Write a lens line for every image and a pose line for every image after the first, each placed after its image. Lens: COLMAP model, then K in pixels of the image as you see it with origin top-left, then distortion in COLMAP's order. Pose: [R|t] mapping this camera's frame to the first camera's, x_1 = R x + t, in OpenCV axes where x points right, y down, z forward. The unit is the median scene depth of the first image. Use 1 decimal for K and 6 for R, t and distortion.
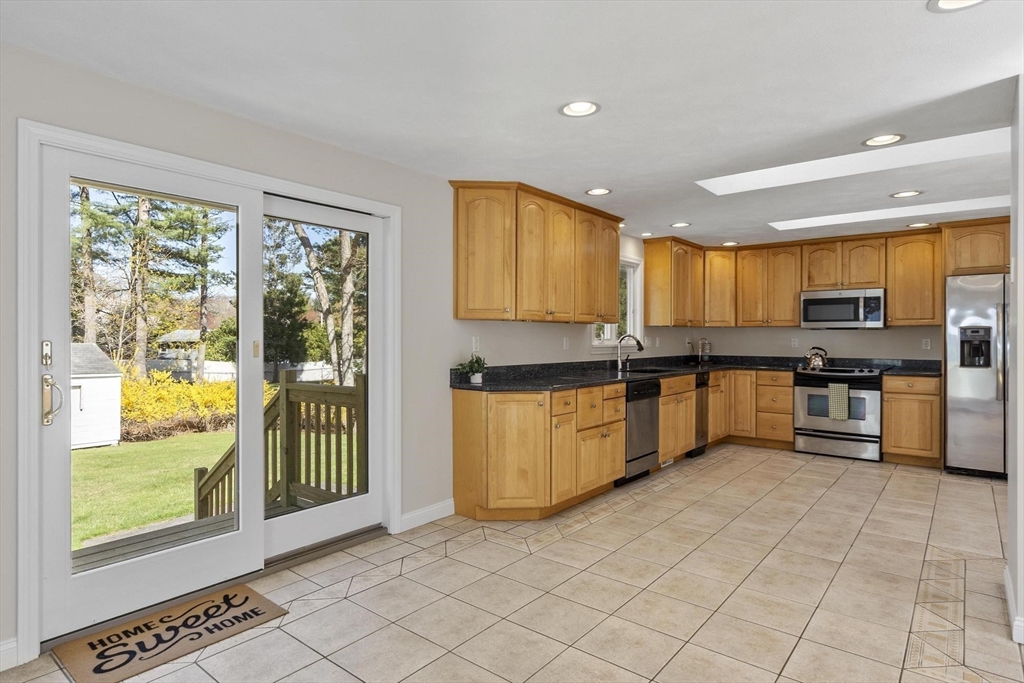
lens RADIAL K [[563.3, 0, 484.5], [0, 563.3, 339.5], [0, 0, 1]] dist [0.008720, -0.004738]
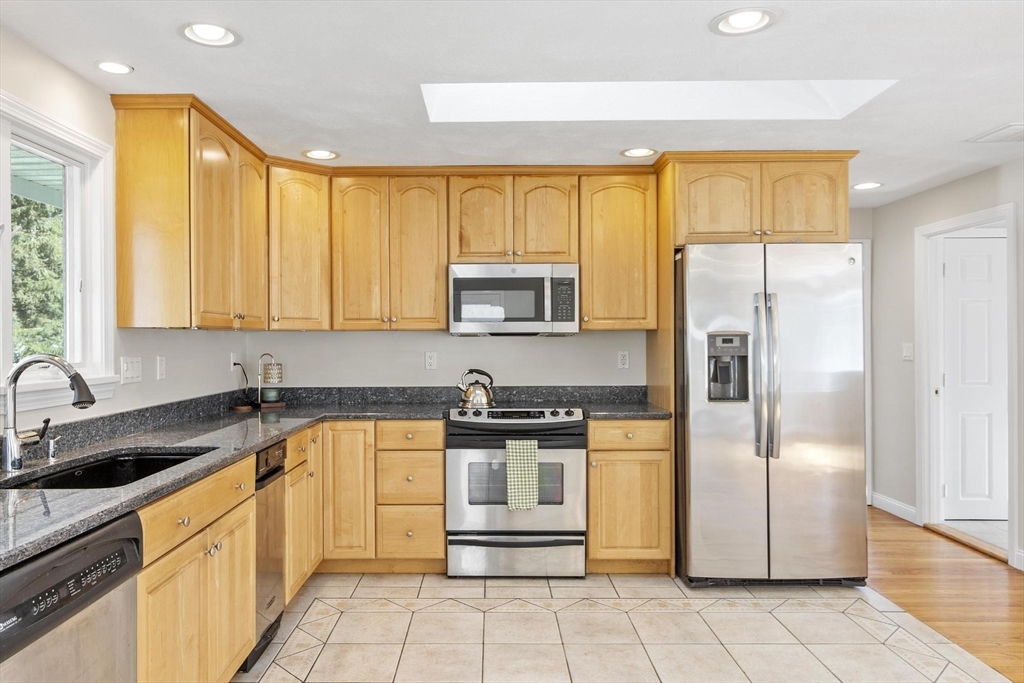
lens RADIAL K [[687.0, 0, 480.7], [0, 687.0, 338.0], [0, 0, 1]] dist [0.008889, -0.005133]
pose [[0.770210, -0.004397, 0.637775, 0.265038], [0.009838, 0.999939, -0.004987, -0.018503], [-0.637715, 0.010116, 0.770206, 0.738255]]
